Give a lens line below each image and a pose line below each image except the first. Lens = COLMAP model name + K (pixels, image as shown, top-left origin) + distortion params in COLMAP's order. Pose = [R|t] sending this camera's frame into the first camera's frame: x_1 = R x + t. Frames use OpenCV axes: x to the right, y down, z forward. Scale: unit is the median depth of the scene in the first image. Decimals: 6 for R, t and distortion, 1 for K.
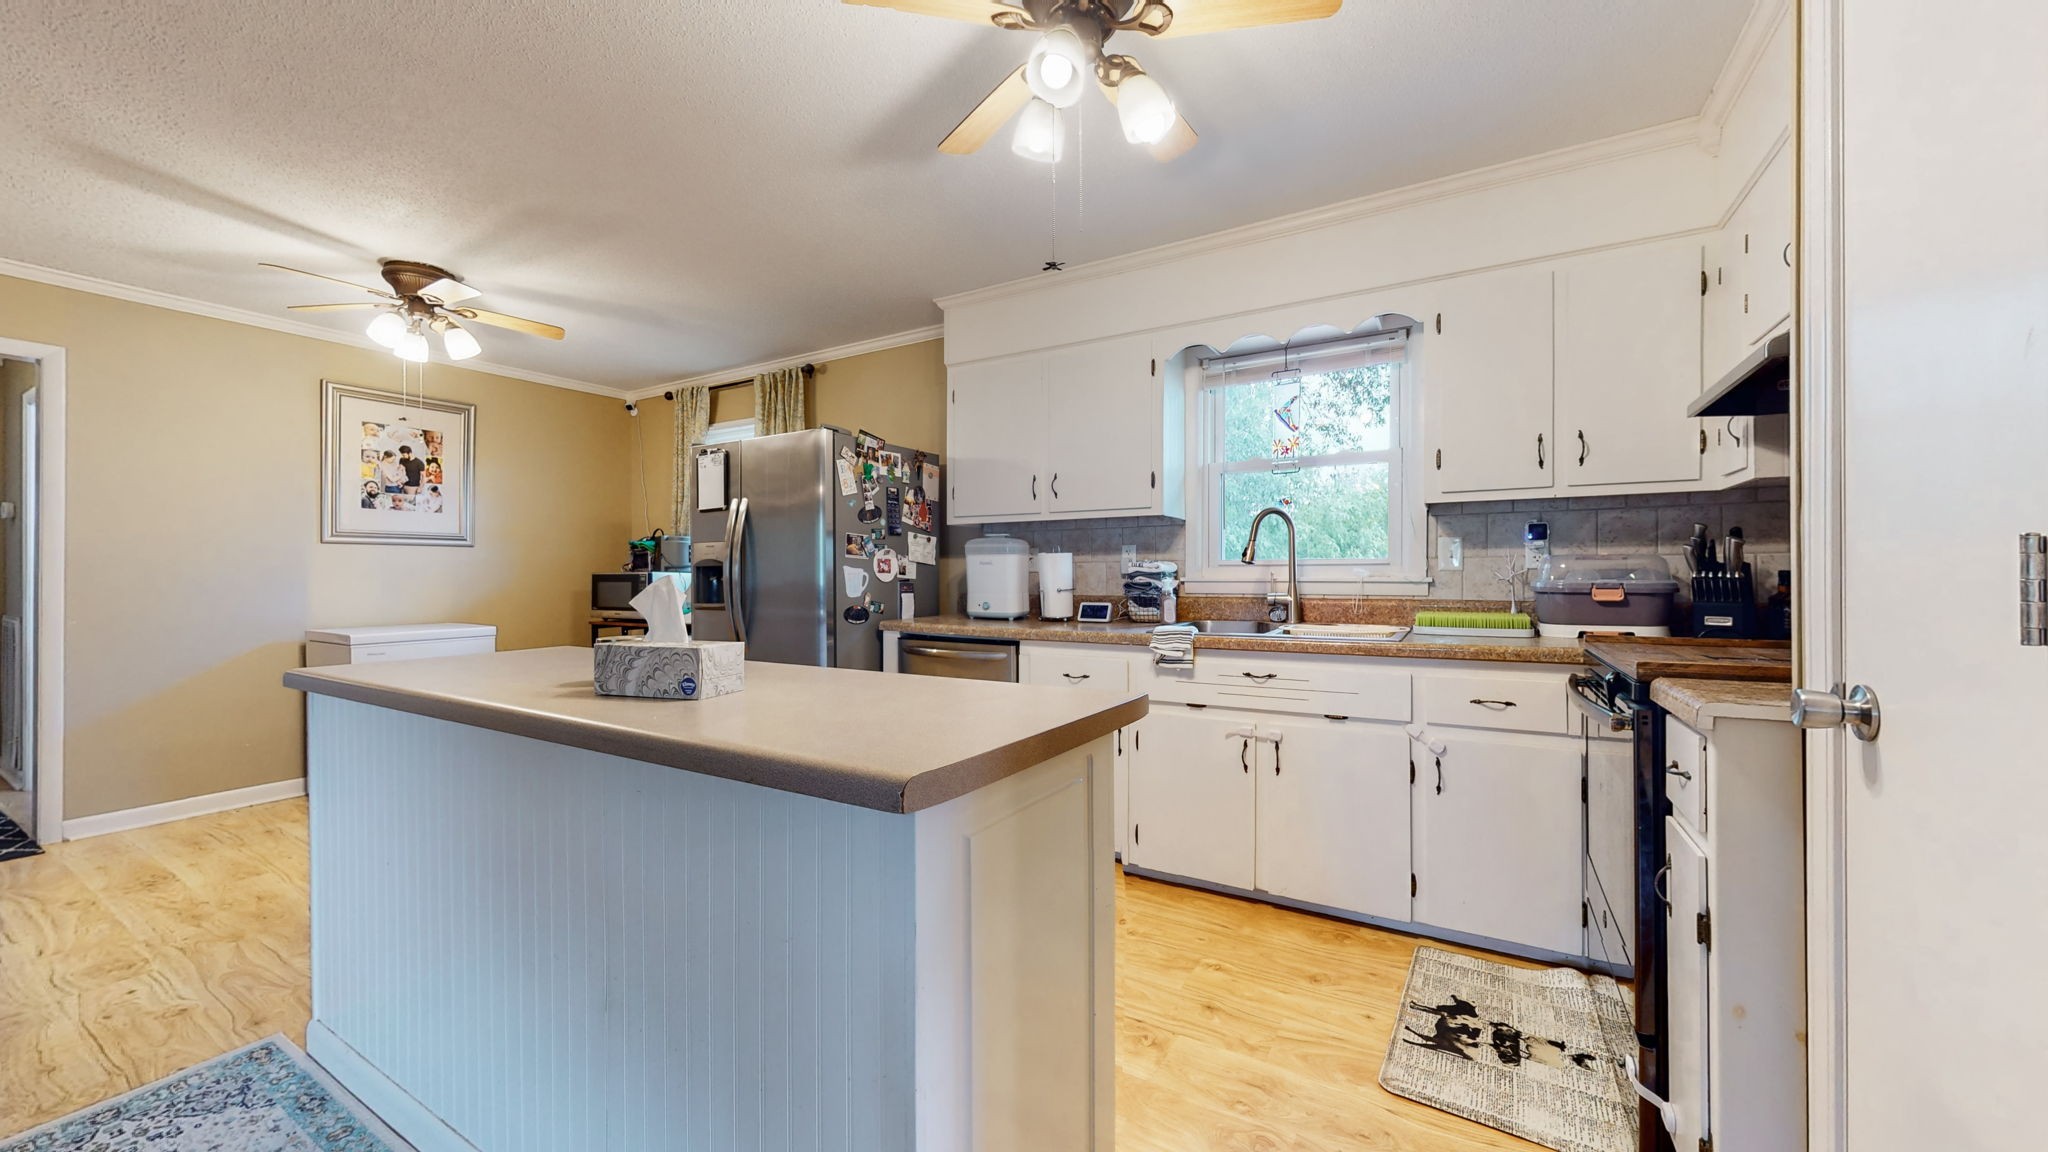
lens RADIAL K [[753.4, 0, 1019.5], [0, 753.4, 576.7], [0, 0, 1]] dist [-0.002327, -0.000088]
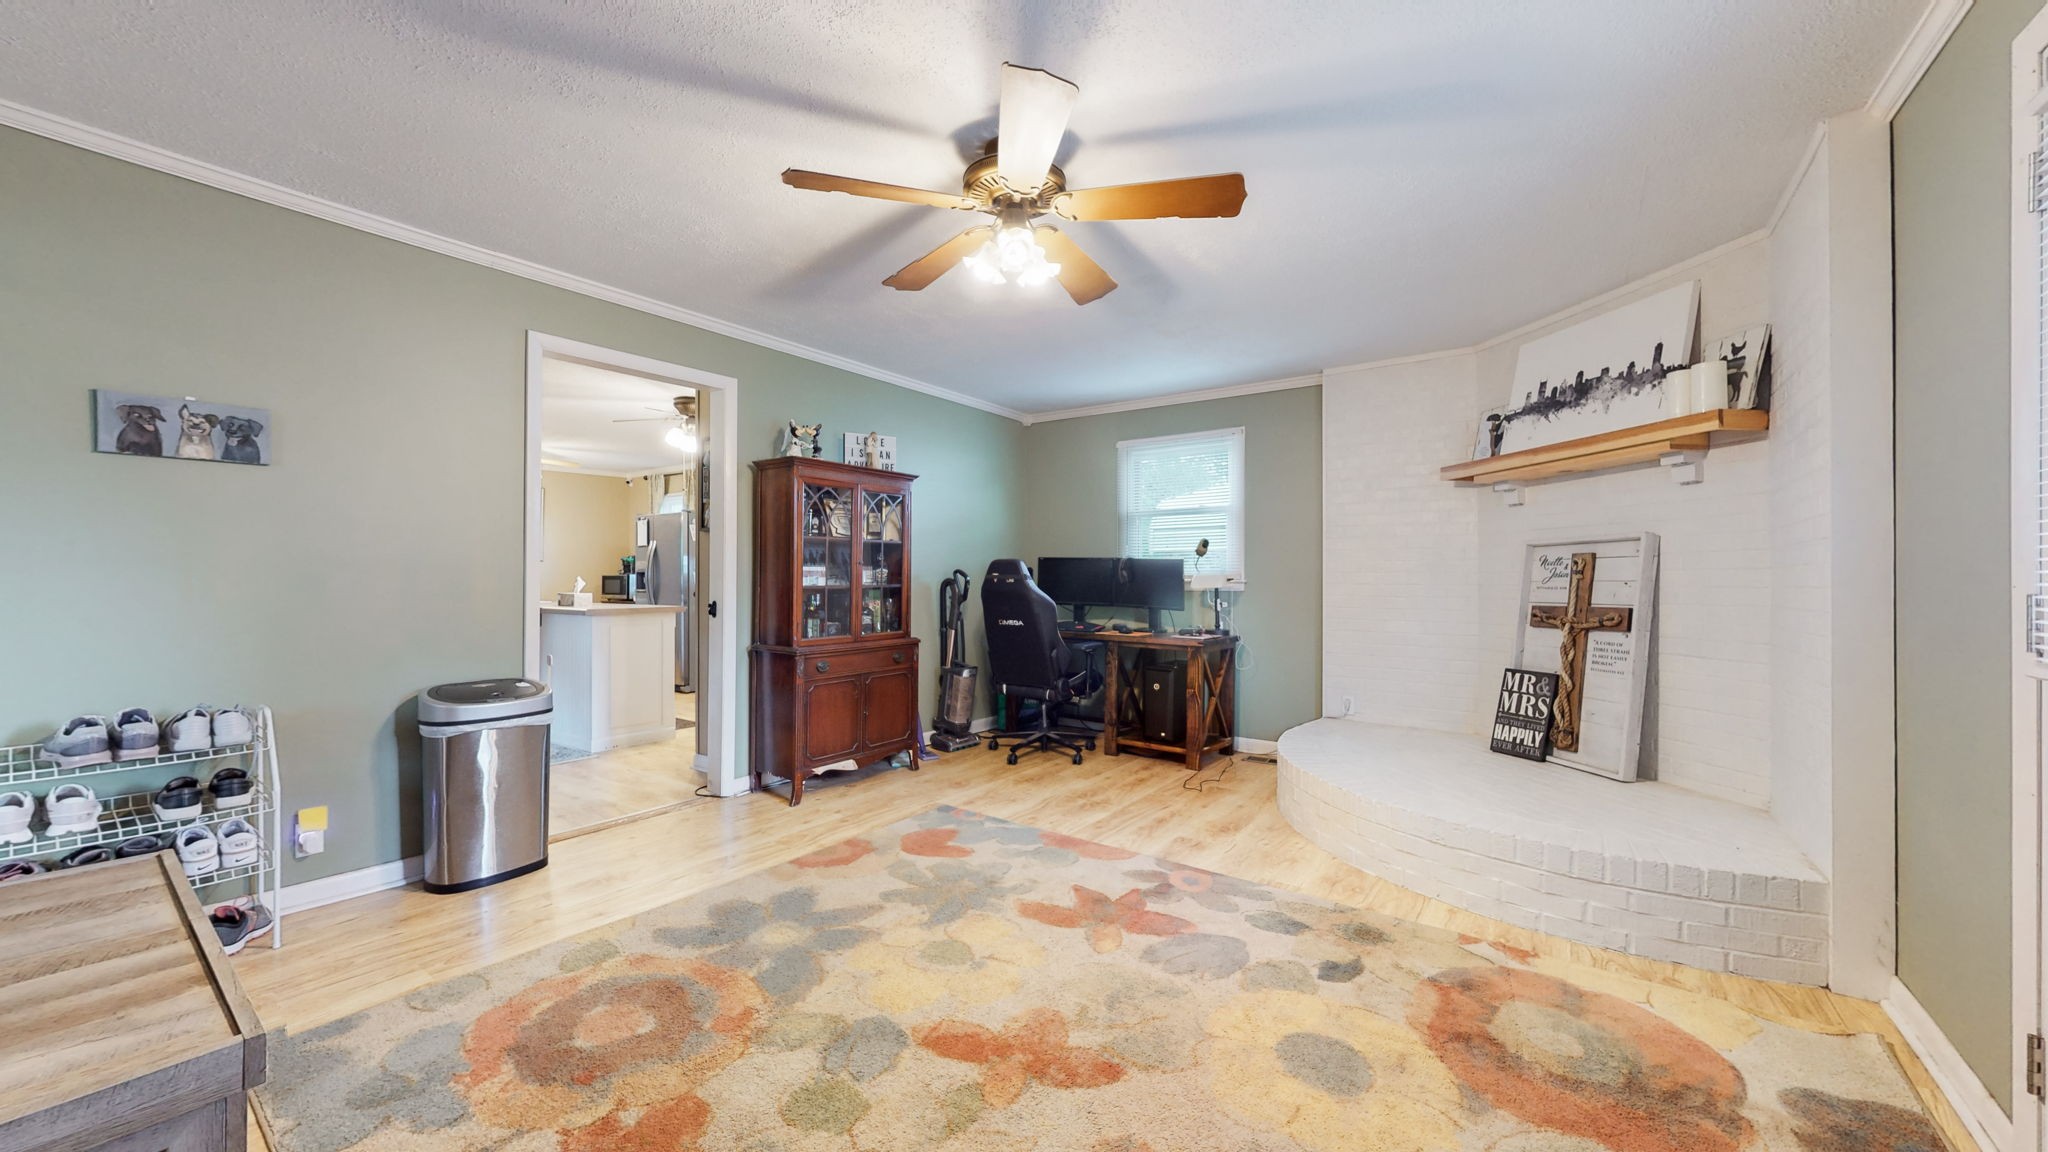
lens RADIAL K [[753.4, 0, 1022.5], [0, 753.4, 579.1], [0, 0, 1]] dist [-0.002327, -0.000088]
pose [[0.995349, 0.001533, -0.096324, 0.762477], [-0.000982, 0.999983, 0.005765, -0.008284], [0.096331, -0.005644, 0.995333, -0.898208]]
